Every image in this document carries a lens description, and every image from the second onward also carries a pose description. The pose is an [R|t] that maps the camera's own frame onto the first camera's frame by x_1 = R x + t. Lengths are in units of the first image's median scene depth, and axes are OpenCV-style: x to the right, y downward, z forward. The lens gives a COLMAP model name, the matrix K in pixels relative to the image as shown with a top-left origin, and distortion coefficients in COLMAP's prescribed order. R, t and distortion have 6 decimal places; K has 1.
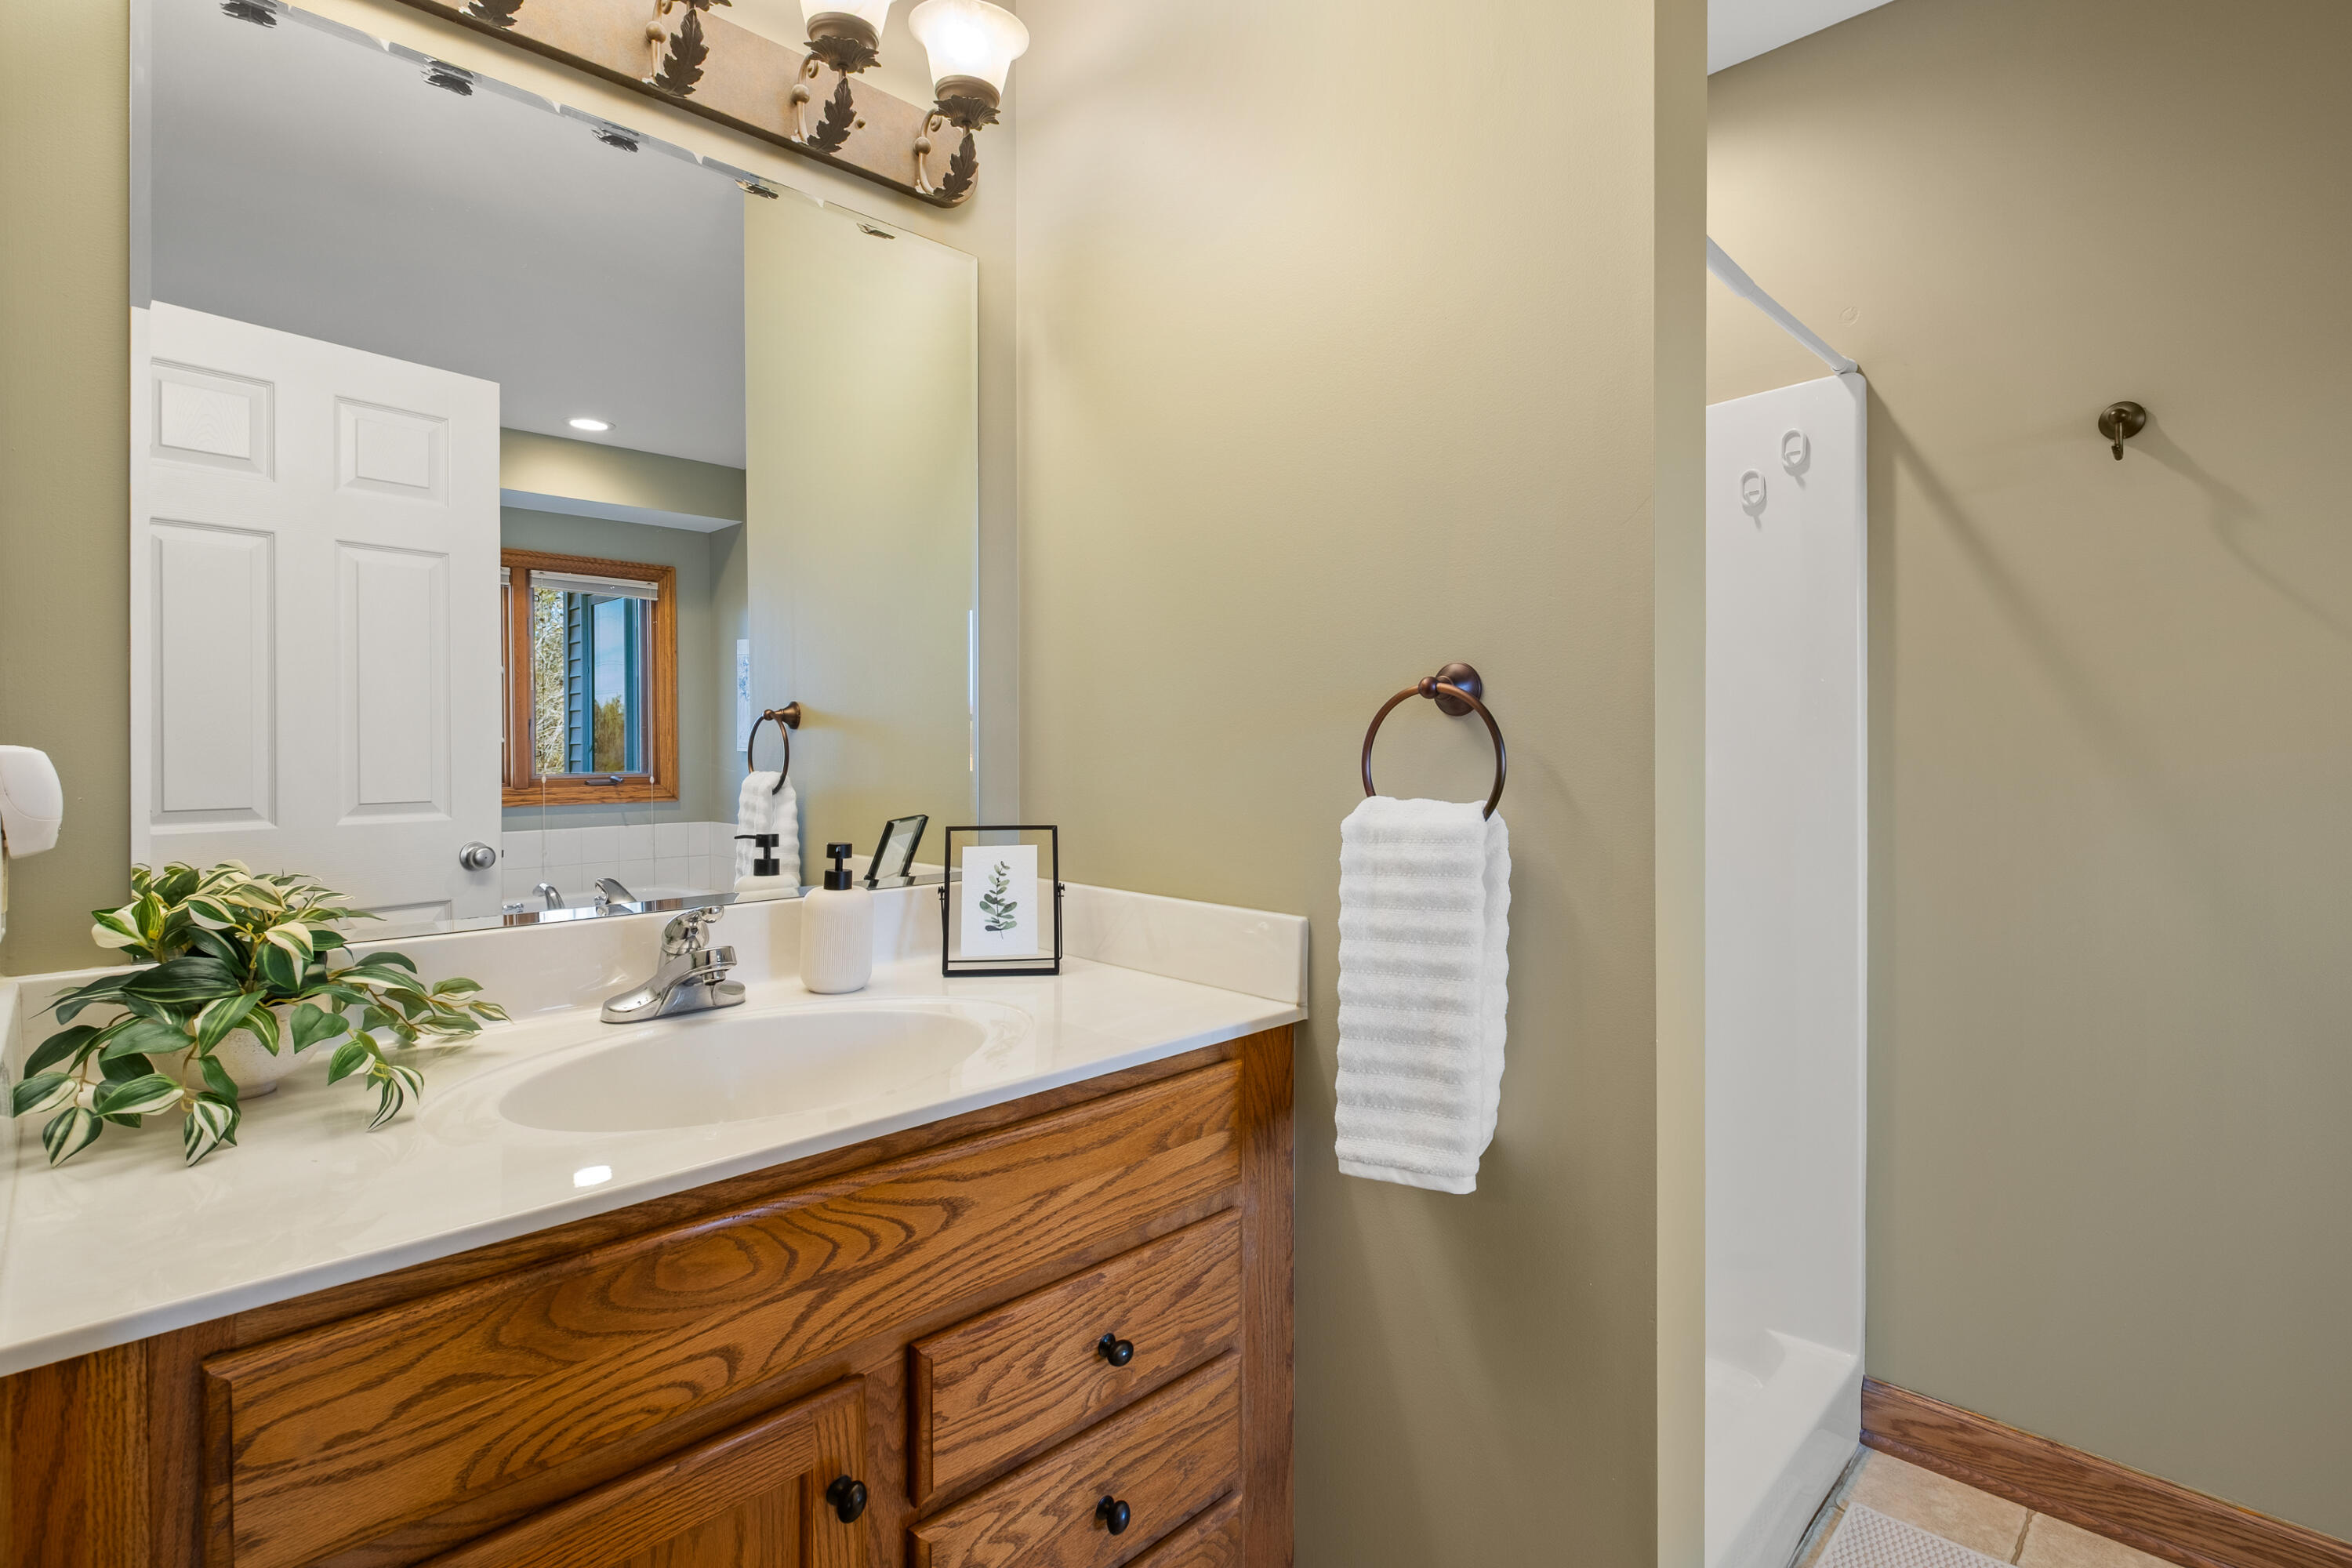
lens RADIAL K [[1156.1, 0, 1178.0], [0, 1156.1, 777.0], [0, 0, 1]] dist [0.000744, 0.000168]
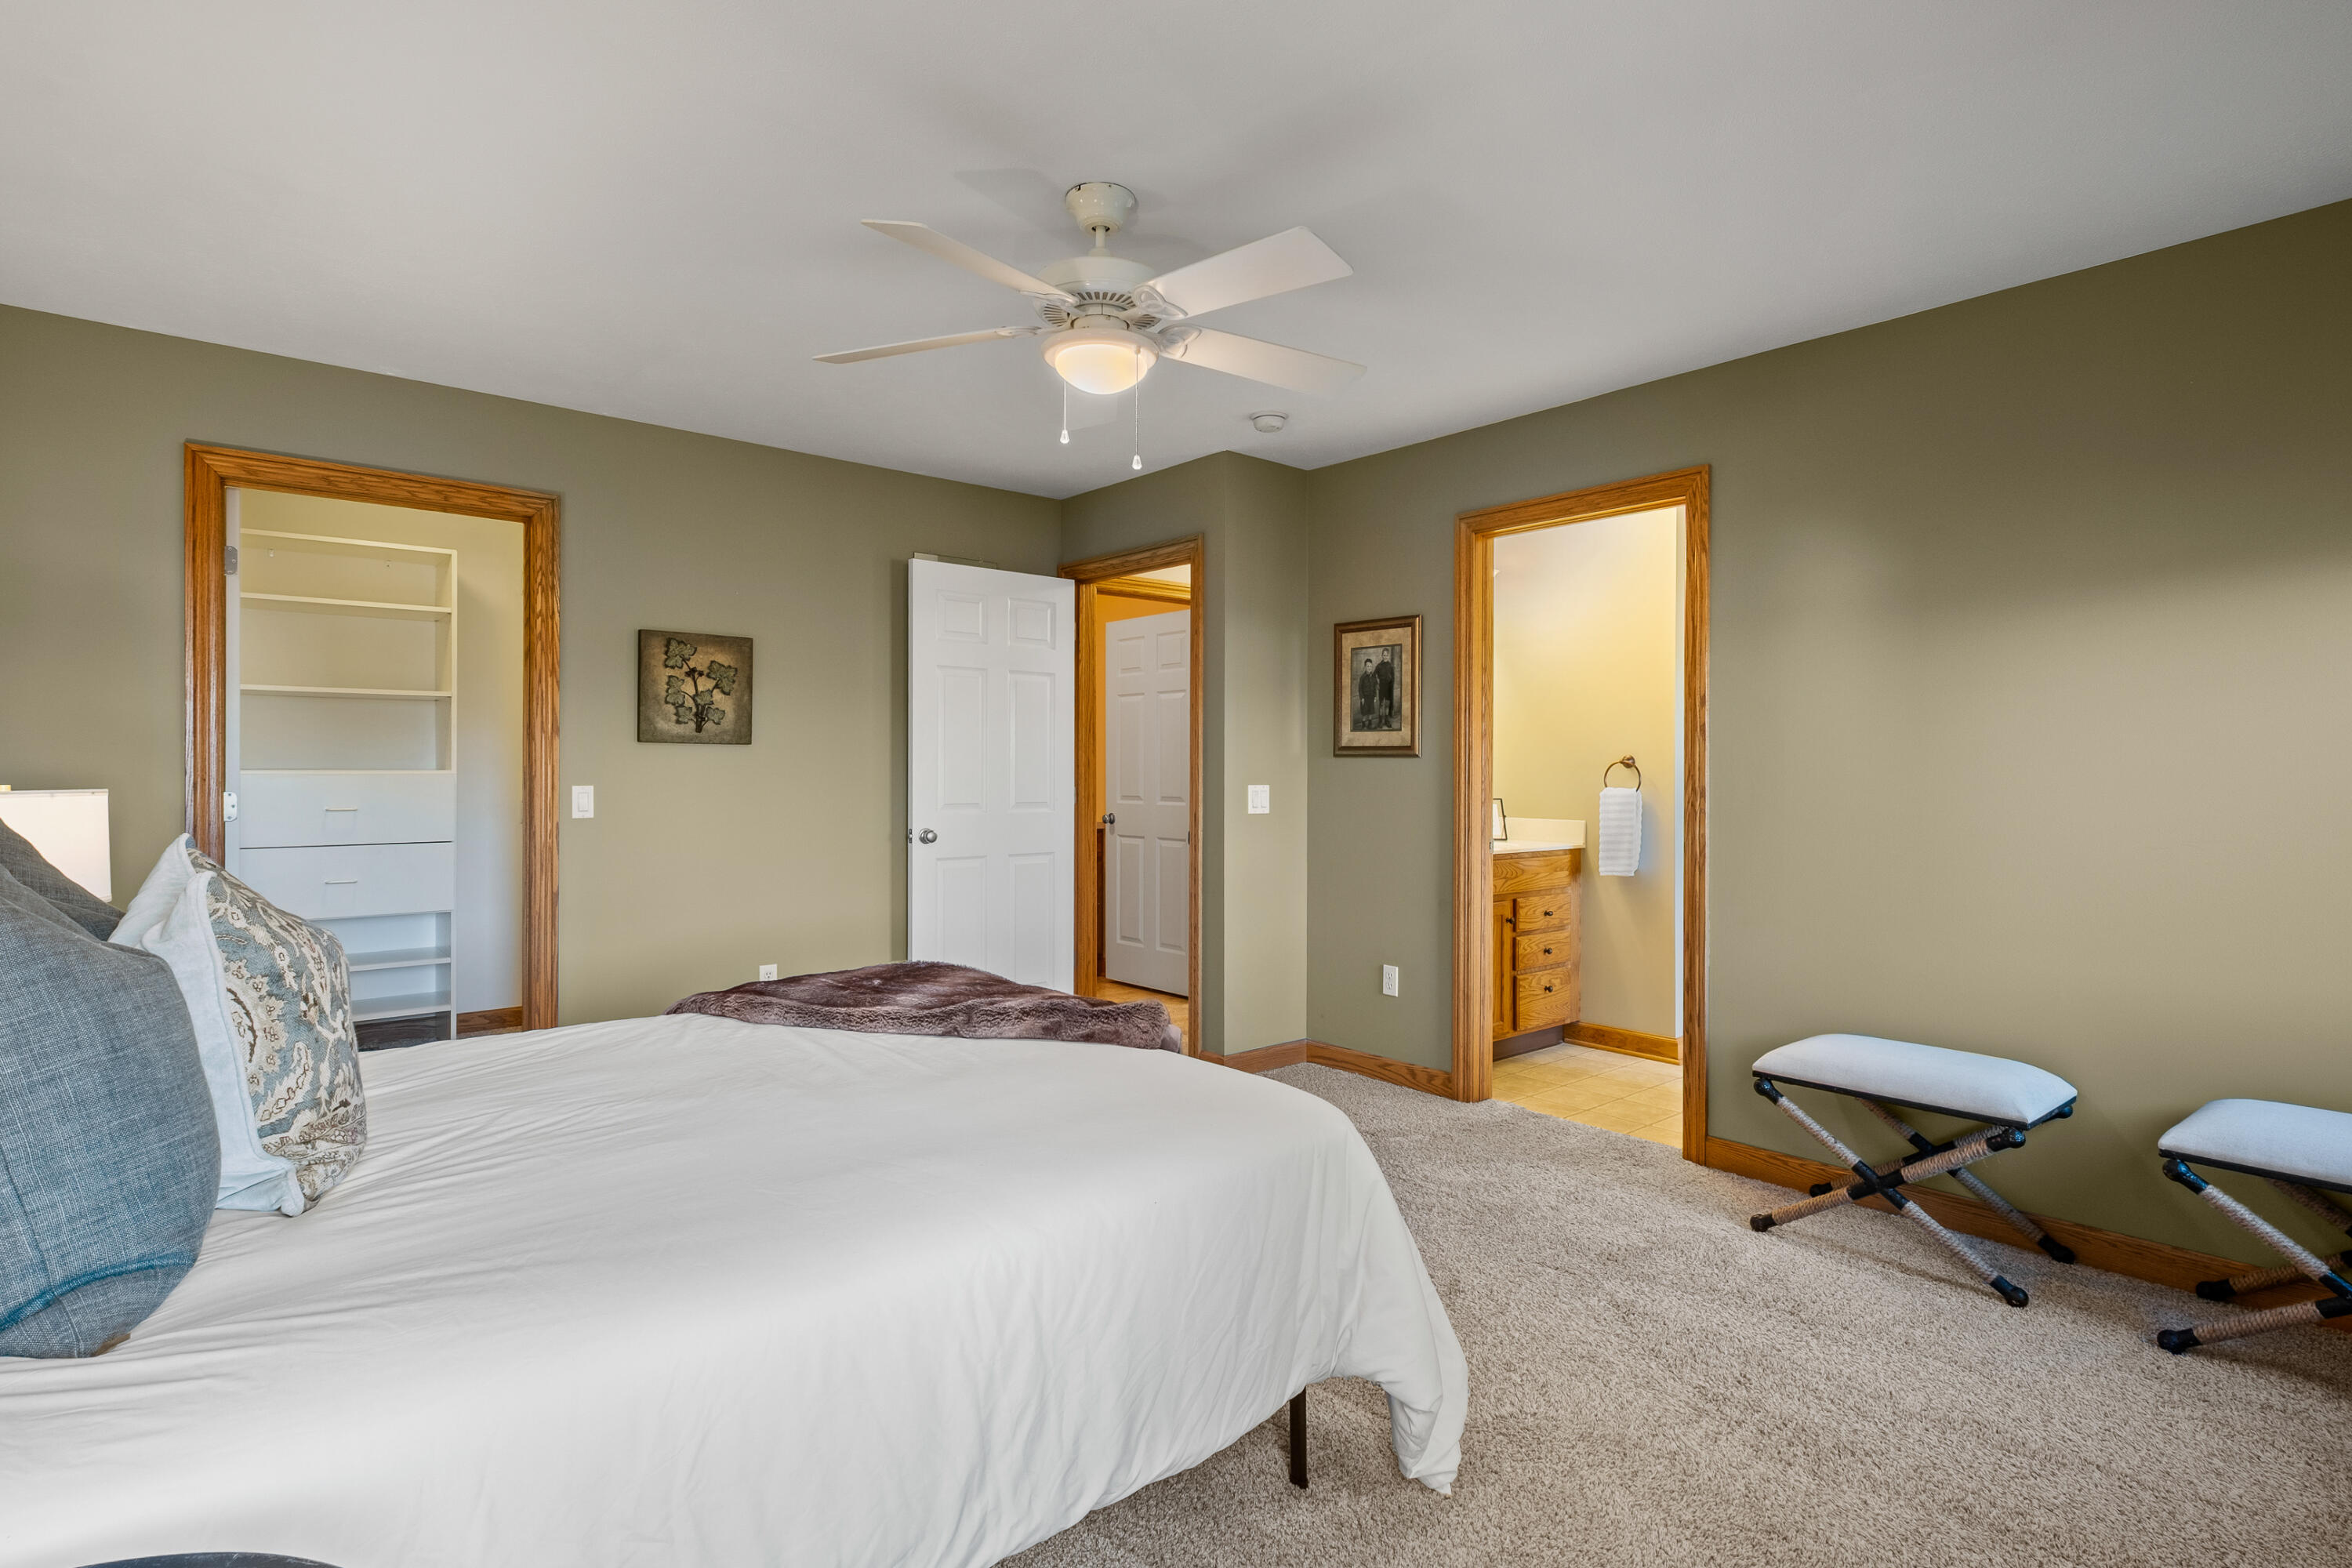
lens RADIAL K [[1156.1, 0, 1178.0], [0, 1156.1, 777.0], [0, 0, 1]] dist [0.000744, 0.000168]
pose [[0.995179, 0.004571, -0.097968, -0.951549], [-0.005300, 0.999960, -0.007180, 0.016974], [0.097931, 0.007664, 0.995164, -3.253389]]
